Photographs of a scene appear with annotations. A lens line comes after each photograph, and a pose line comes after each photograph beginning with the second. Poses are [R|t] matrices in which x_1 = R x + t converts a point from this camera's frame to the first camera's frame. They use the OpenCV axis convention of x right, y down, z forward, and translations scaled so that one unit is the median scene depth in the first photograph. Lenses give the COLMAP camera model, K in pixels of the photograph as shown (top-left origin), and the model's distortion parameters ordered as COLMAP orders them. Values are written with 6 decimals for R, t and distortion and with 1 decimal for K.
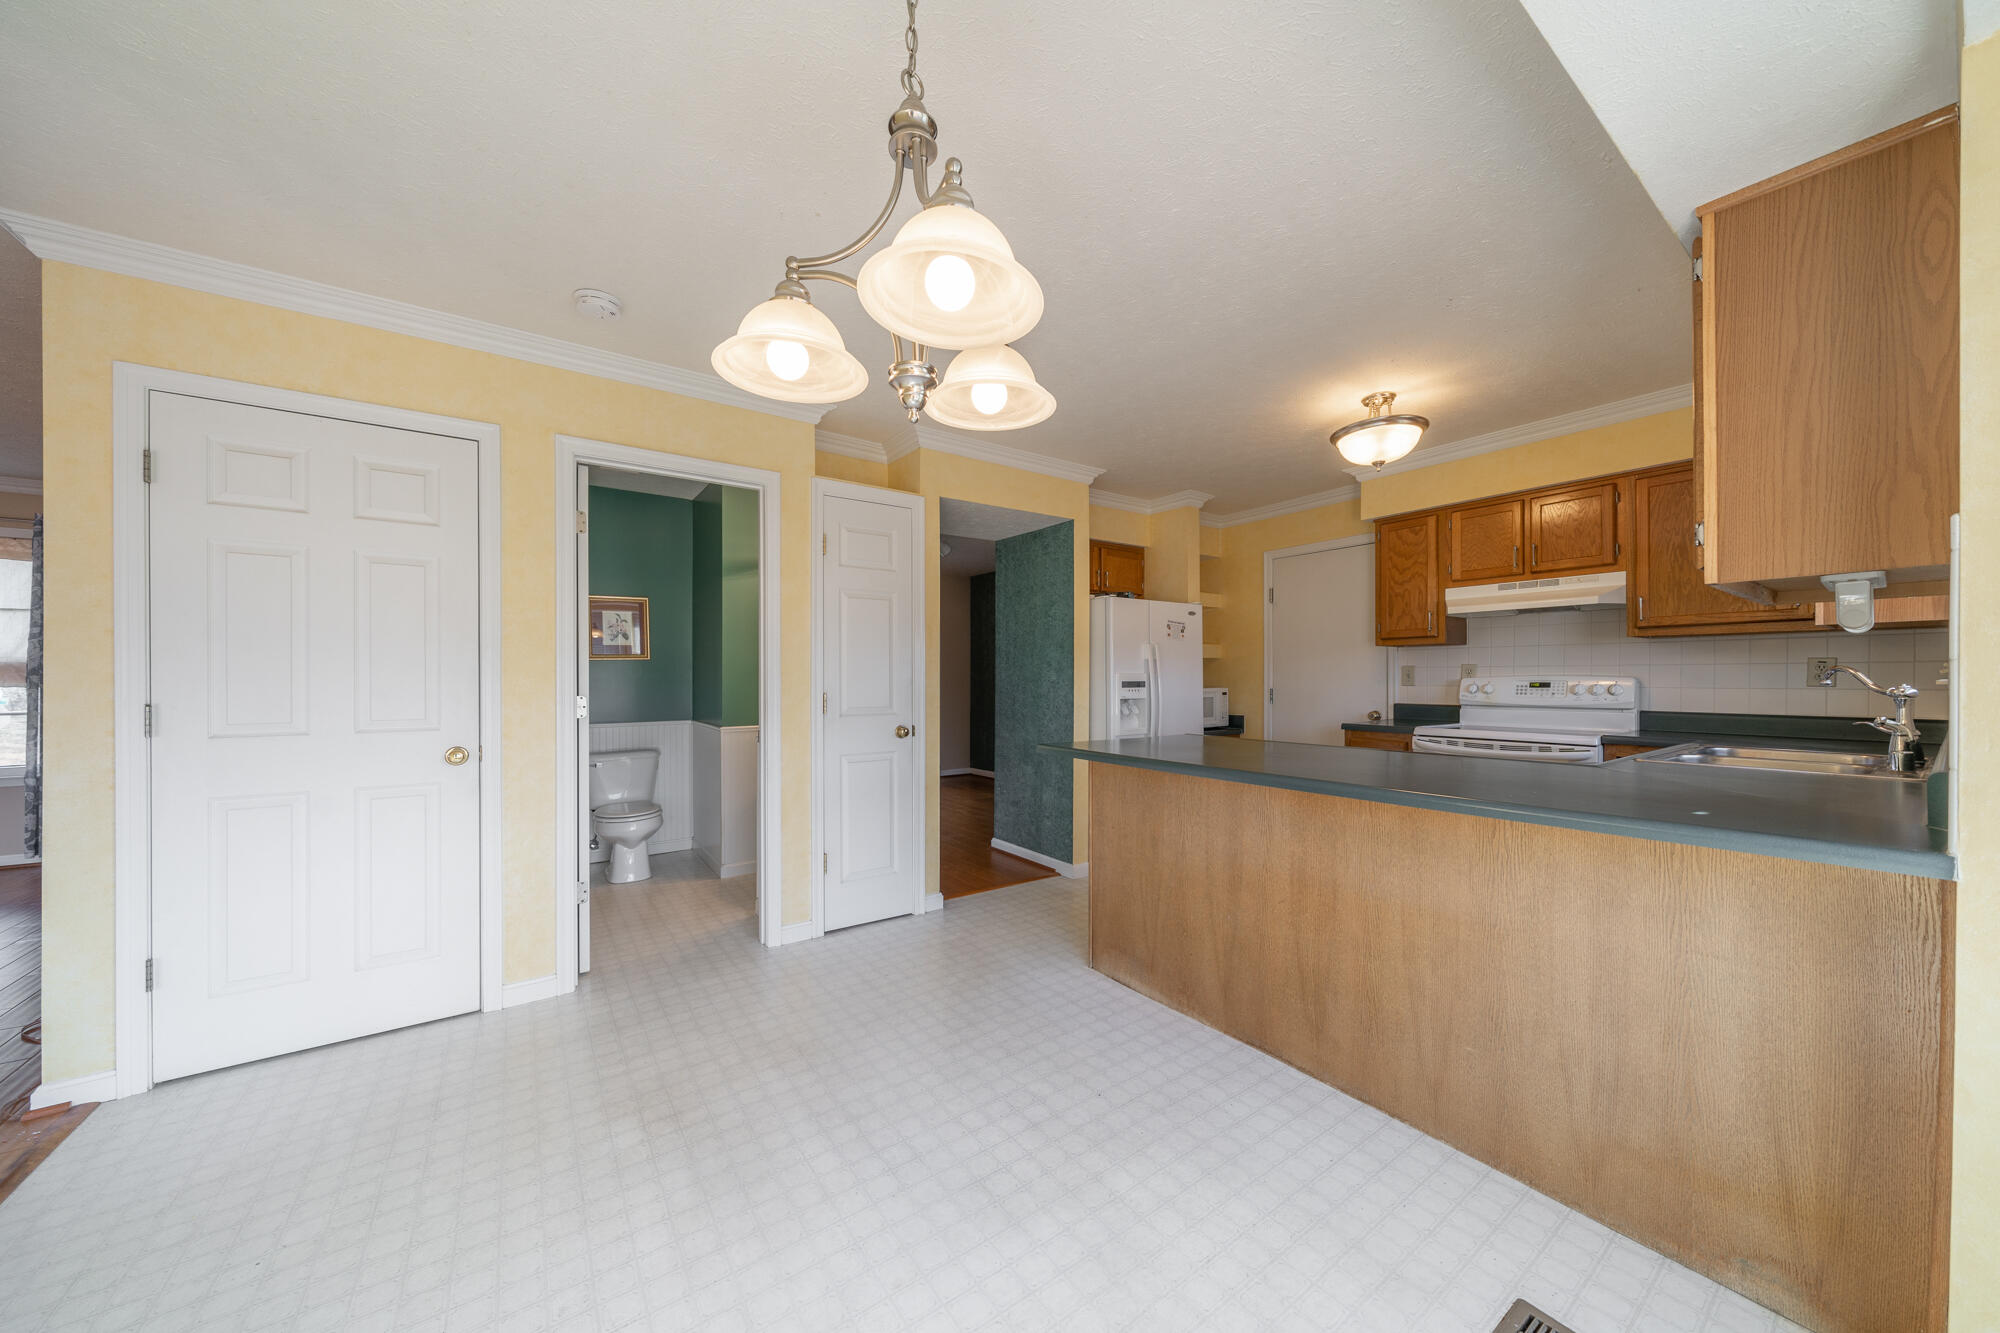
lens RADIAL K [[678.1, 0, 989.6], [0, 678.1, 672.2], [0, 0, 1]] dist [-0.000222, -0.000036]
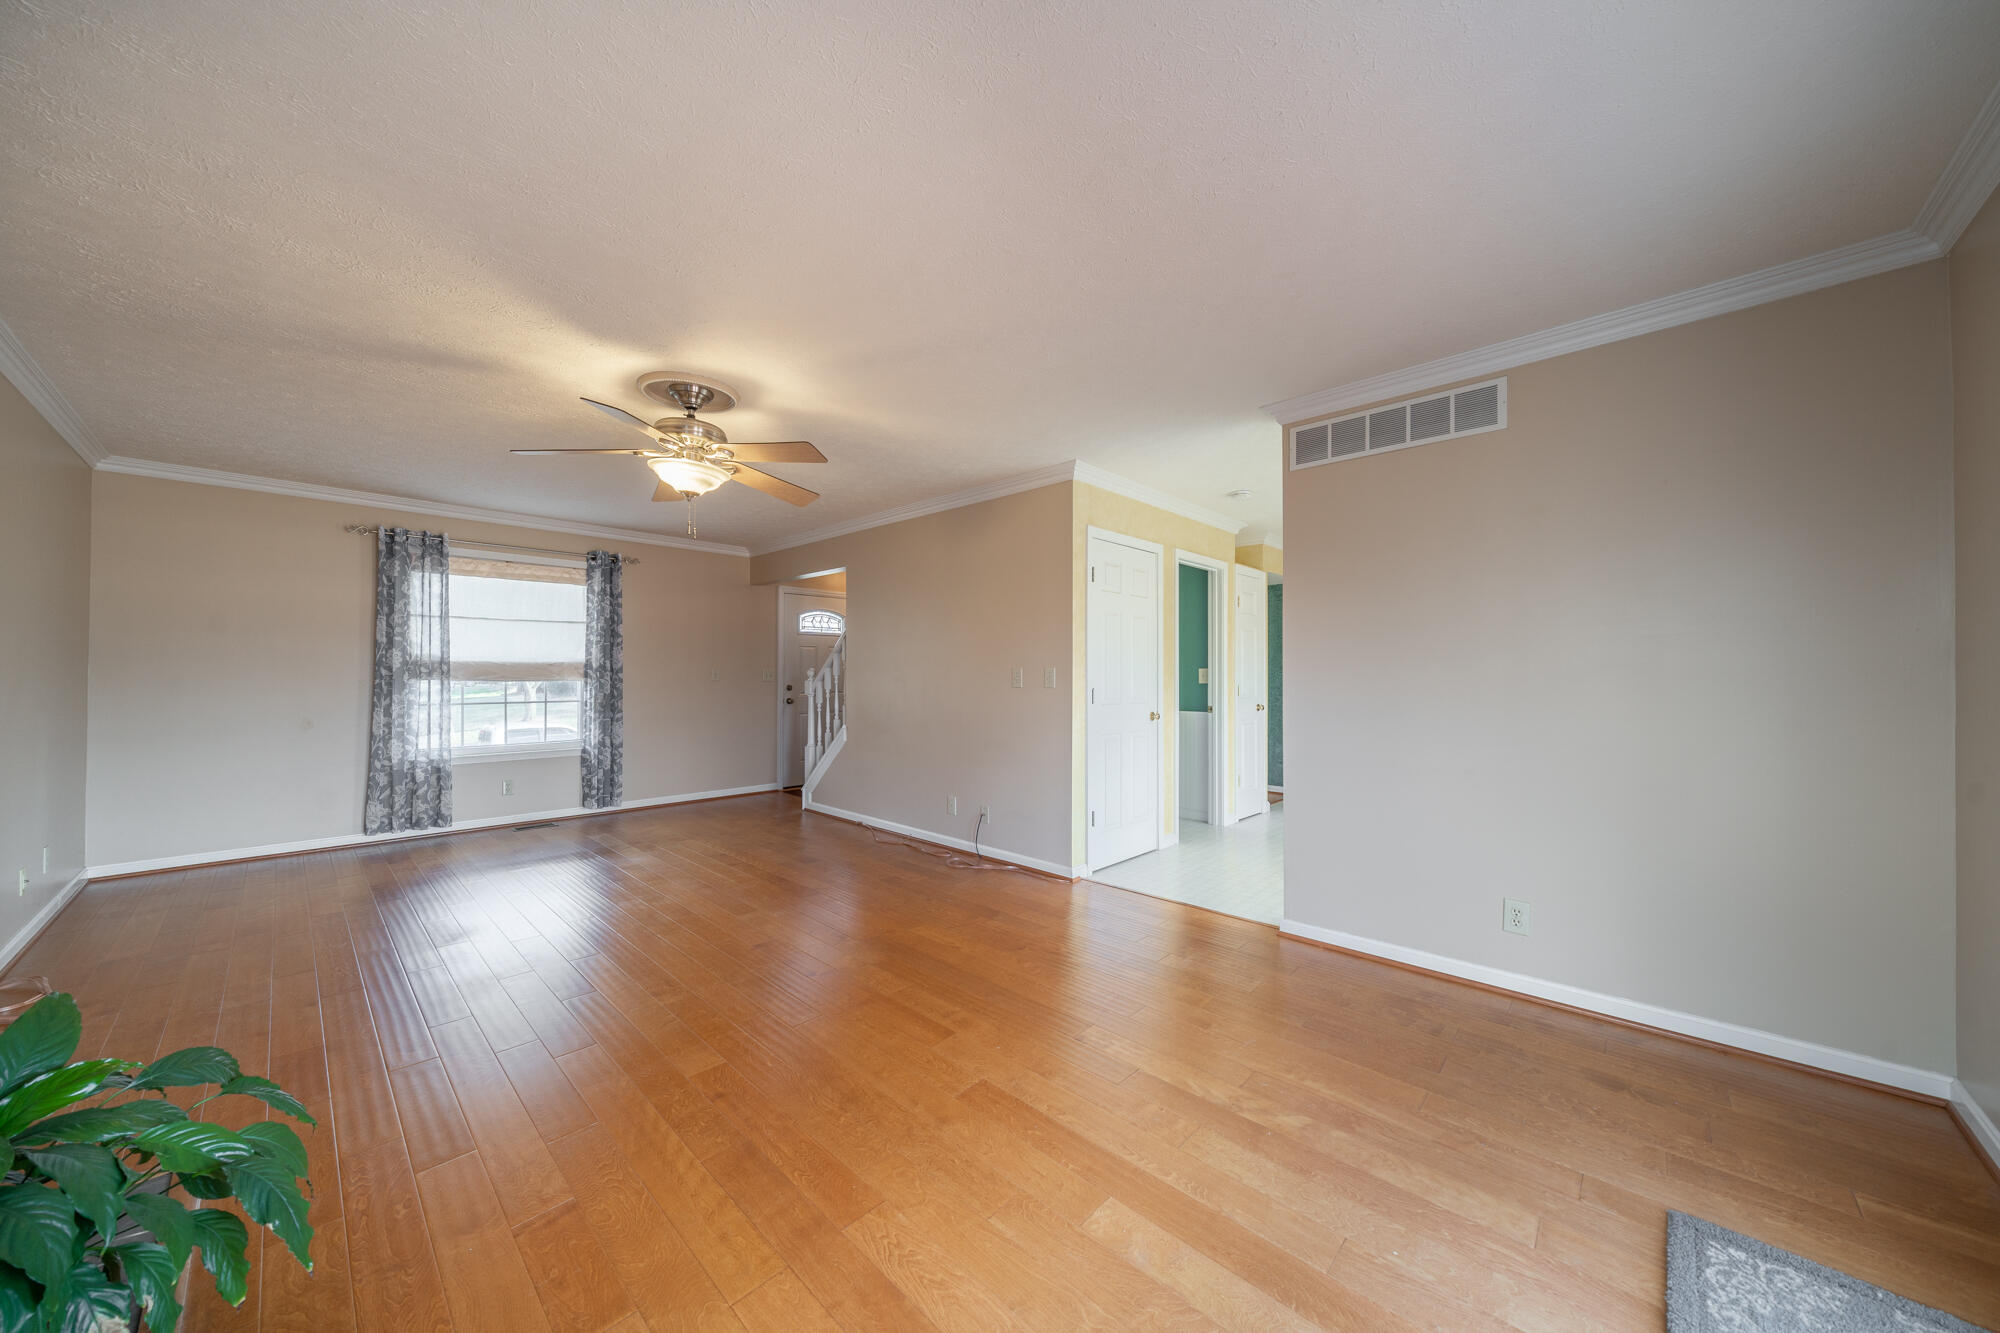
lens RADIAL K [[678.1, 0, 1013.8], [0, 678.1, 668.4], [0, 0, 1]] dist [-0.000222, -0.000036]
pose [[0.977864, 0.006312, 0.209144, -1.237925], [-0.004211, 0.999936, -0.010492, 0.006493], [-0.209197, 0.009379, 0.977828, -0.637308]]
